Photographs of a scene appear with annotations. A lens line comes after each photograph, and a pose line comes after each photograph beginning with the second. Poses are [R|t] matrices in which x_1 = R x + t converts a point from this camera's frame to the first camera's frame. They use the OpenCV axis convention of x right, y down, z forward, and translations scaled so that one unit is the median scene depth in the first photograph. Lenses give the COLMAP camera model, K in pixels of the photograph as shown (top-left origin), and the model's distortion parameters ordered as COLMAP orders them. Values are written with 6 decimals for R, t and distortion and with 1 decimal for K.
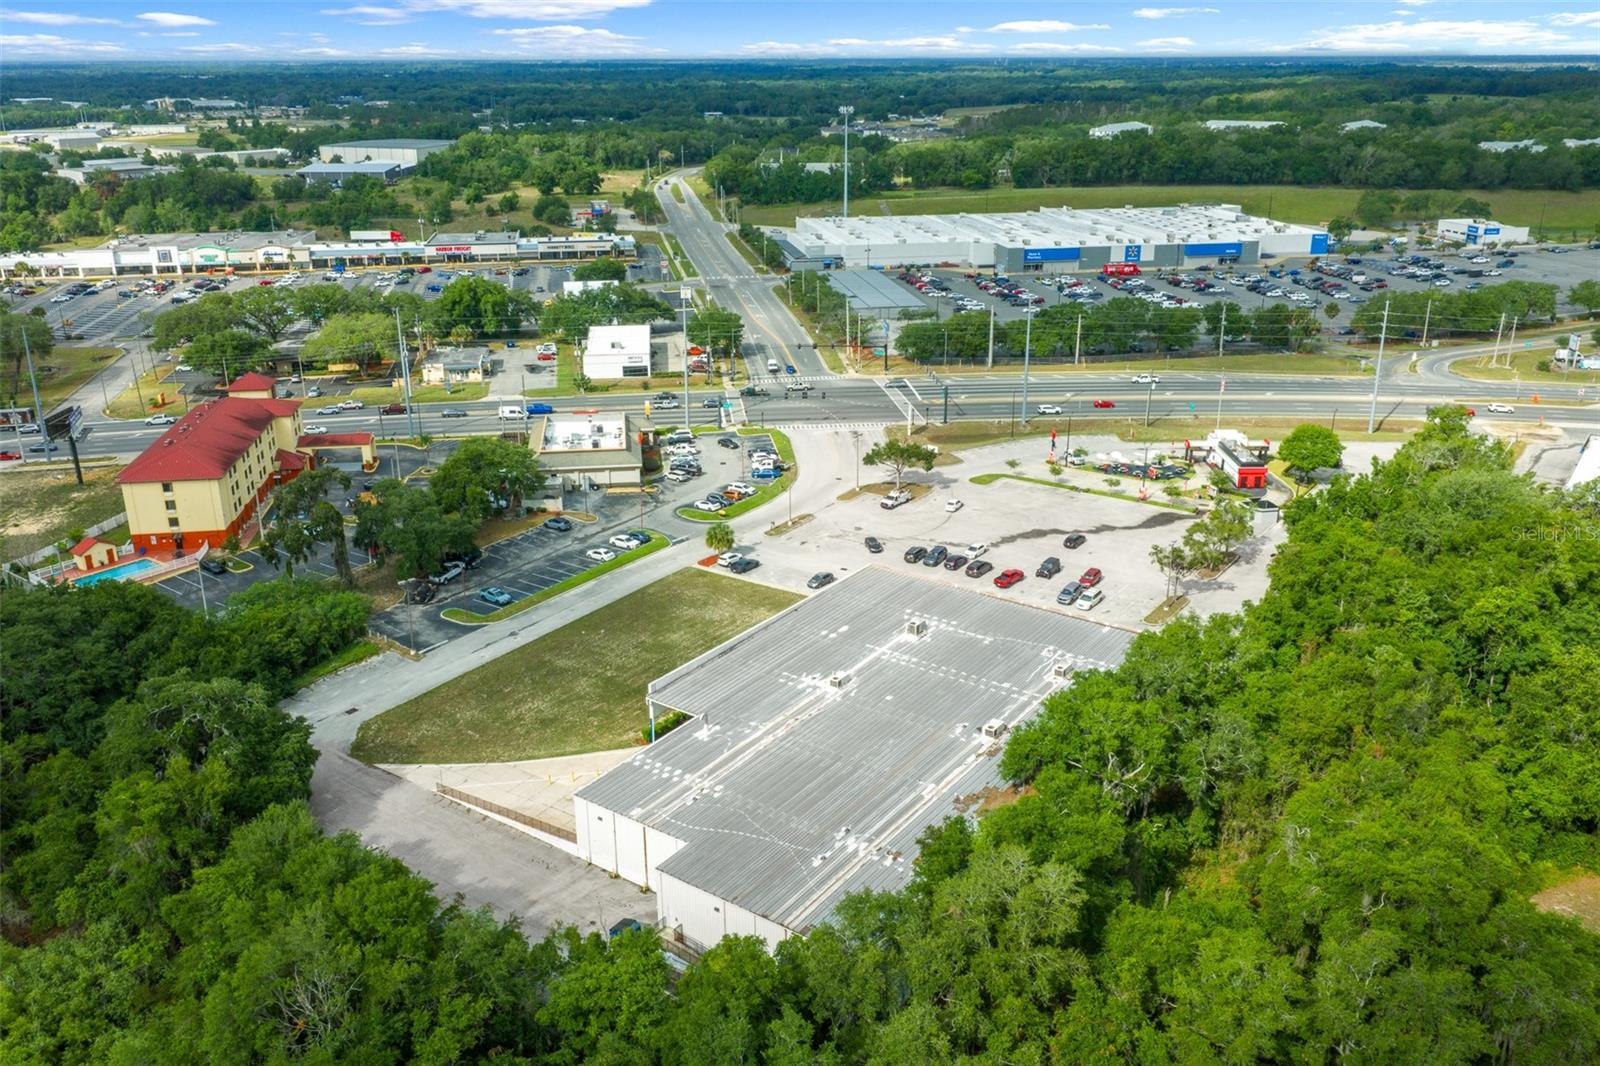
lens RADIAL K [[1314.0, 0, 798.0], [0, 1314.0, 540.7], [0, 0, 1]] dist [0.020277, -0.025508]
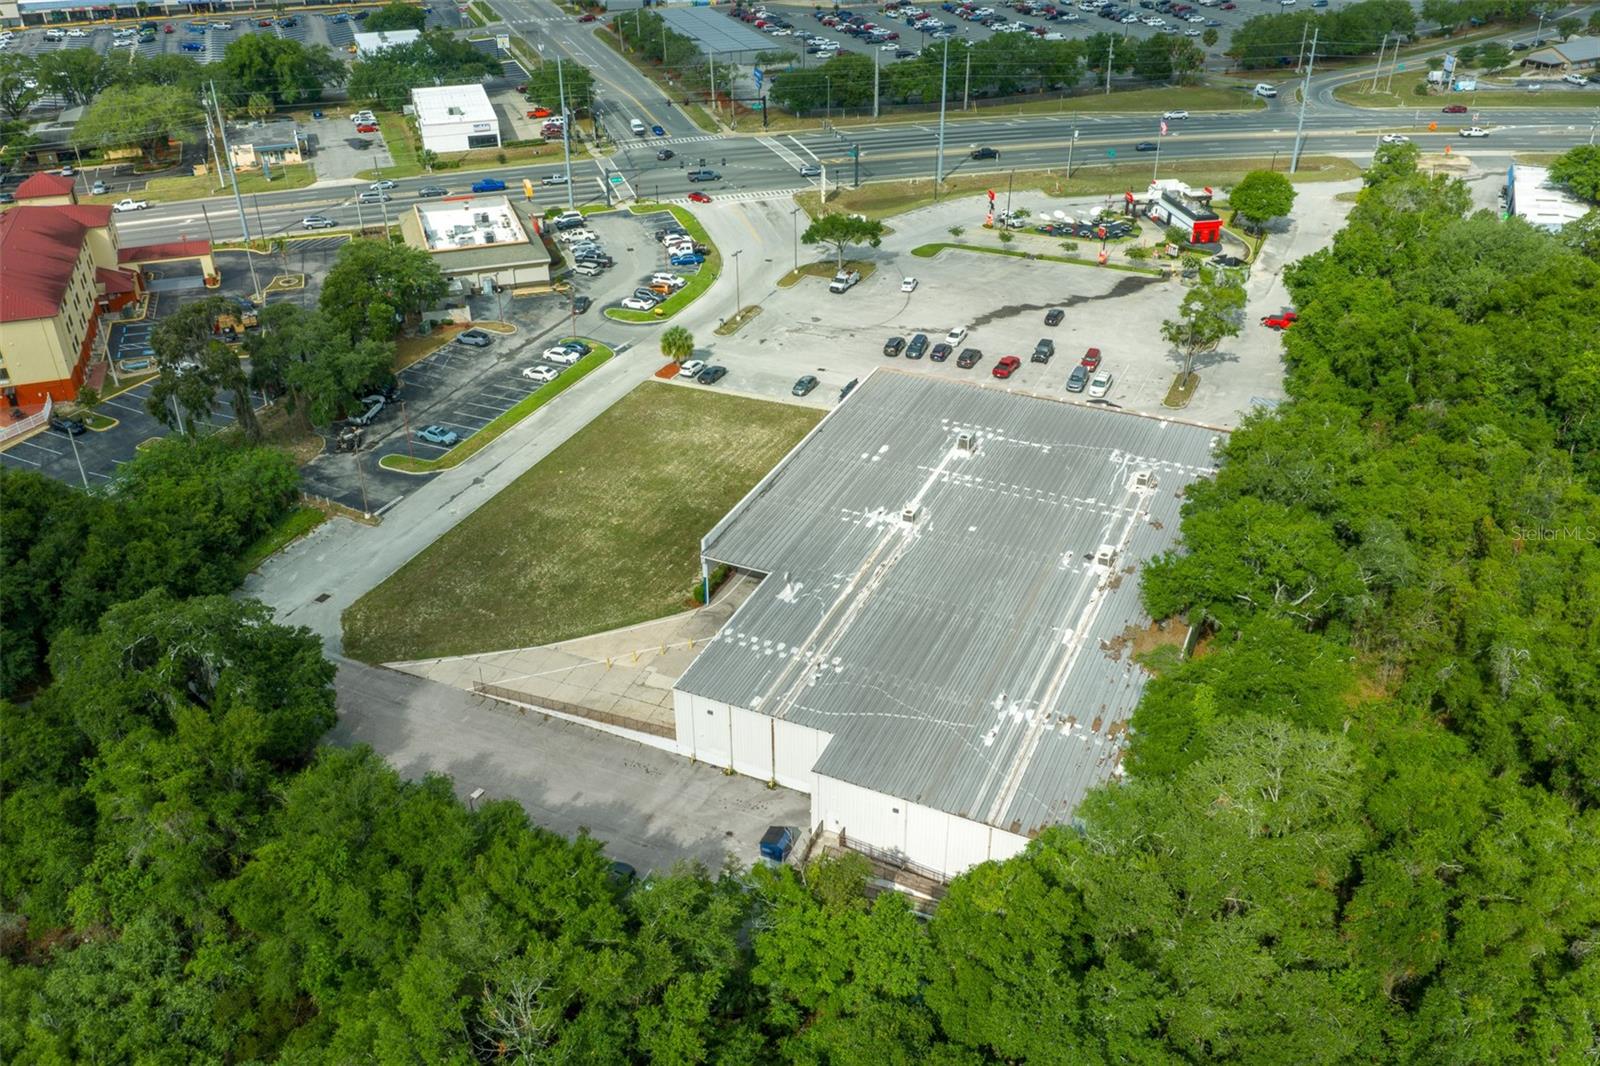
lens RADIAL K [[1314.0, 0, 798.0], [0, 1314.0, 540.7], [0, 0, 1]] dist [0.020277, -0.025508]
pose [[0.981256, -0.100263, 0.164572, -0.126206], [0.067703, 0.978917, 0.192714, -0.034078], [-0.180424, -0.177960, 0.967356, 0.100400]]
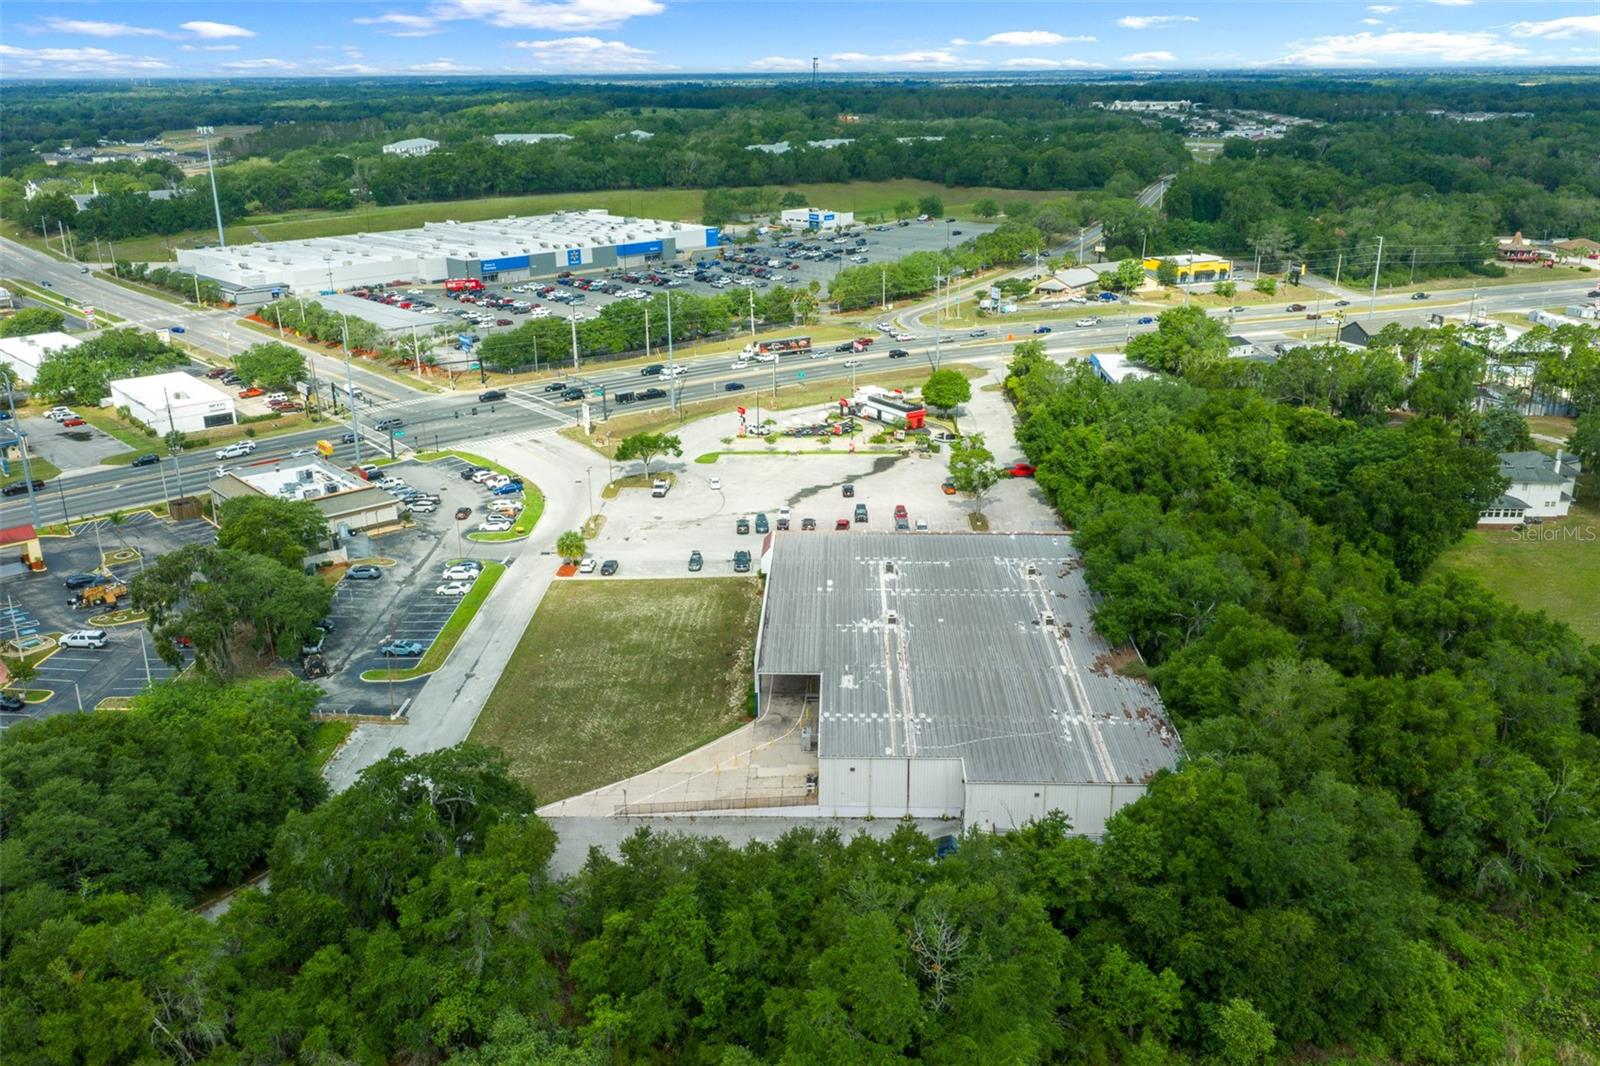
lens RADIAL K [[1314.0, 0, 798.0], [0, 1314.0, 540.7], [0, 0, 1]] dist [0.020277, -0.025508]
pose [[0.828581, -0.191034, 0.526270, -0.401421], [0.197948, 0.979233, 0.043801, -0.014656], [-0.523708, 0.067881, 0.849189, 0.058979]]
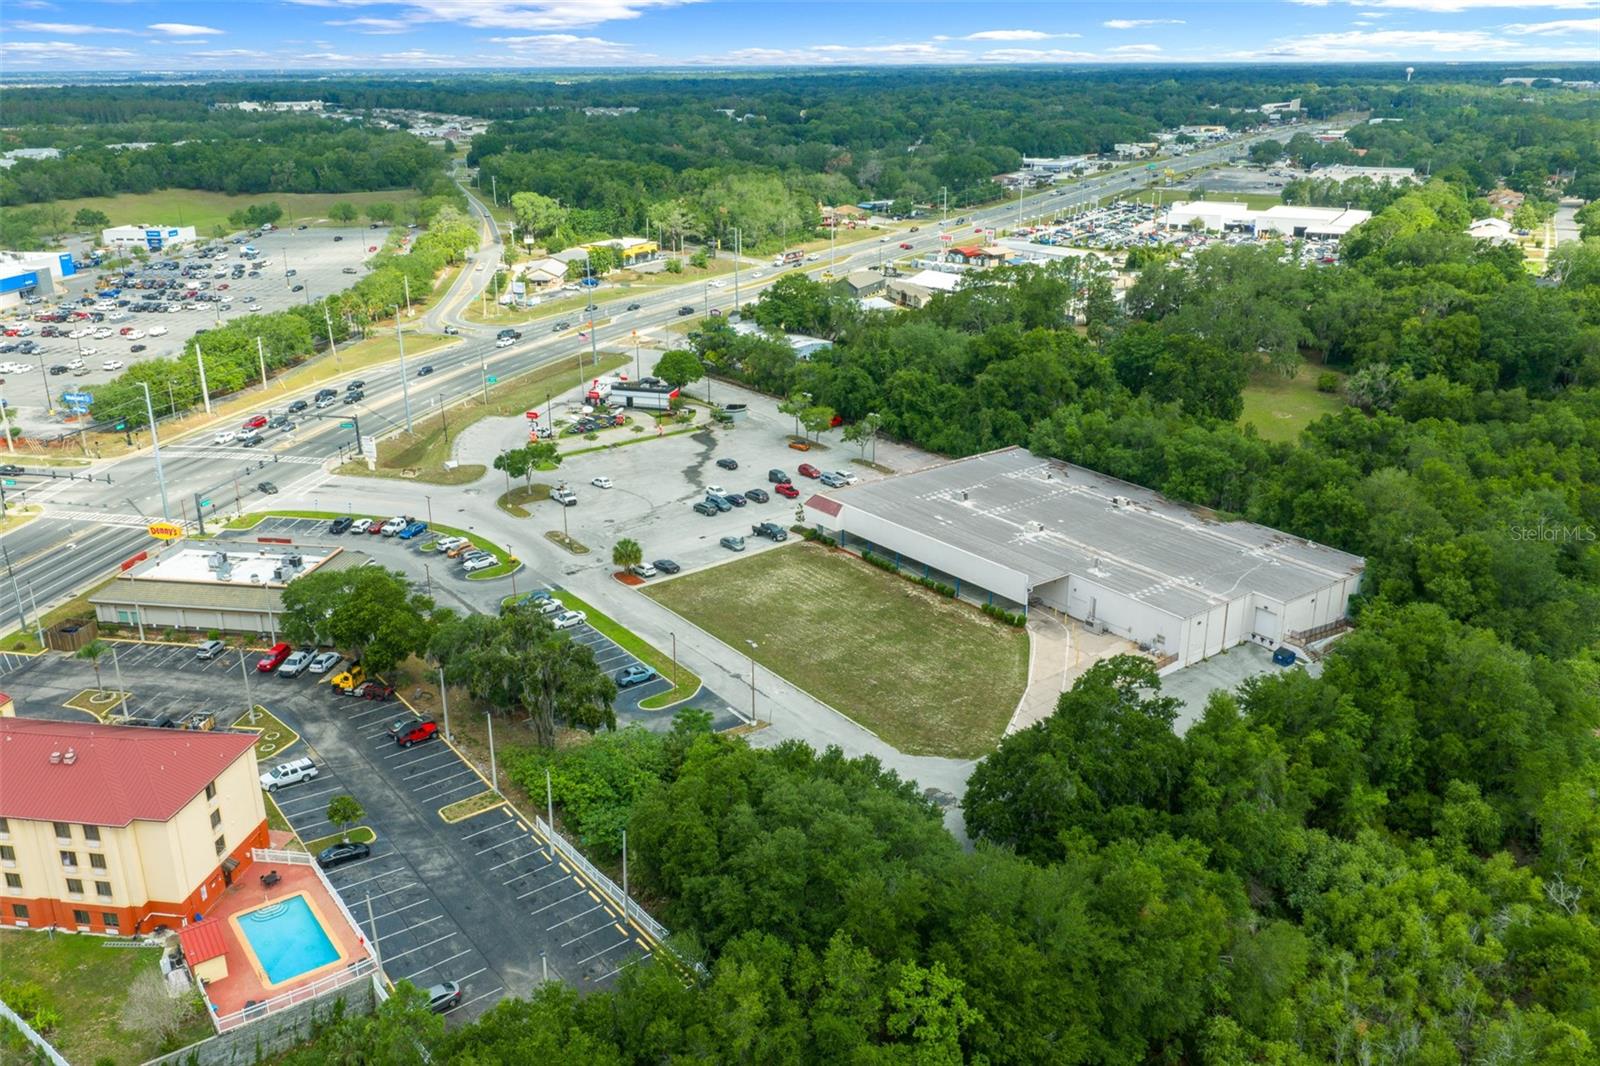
lens RADIAL K [[1314.0, 0, 798.0], [0, 1314.0, 540.7], [0, 0, 1]] dist [0.020277, -0.025508]
pose [[0.294503, -0.324862, 0.898740, -0.810013], [0.336587, 0.915446, 0.220607, -0.166275], [-0.894415, 0.237534, 0.378946, 0.471964]]
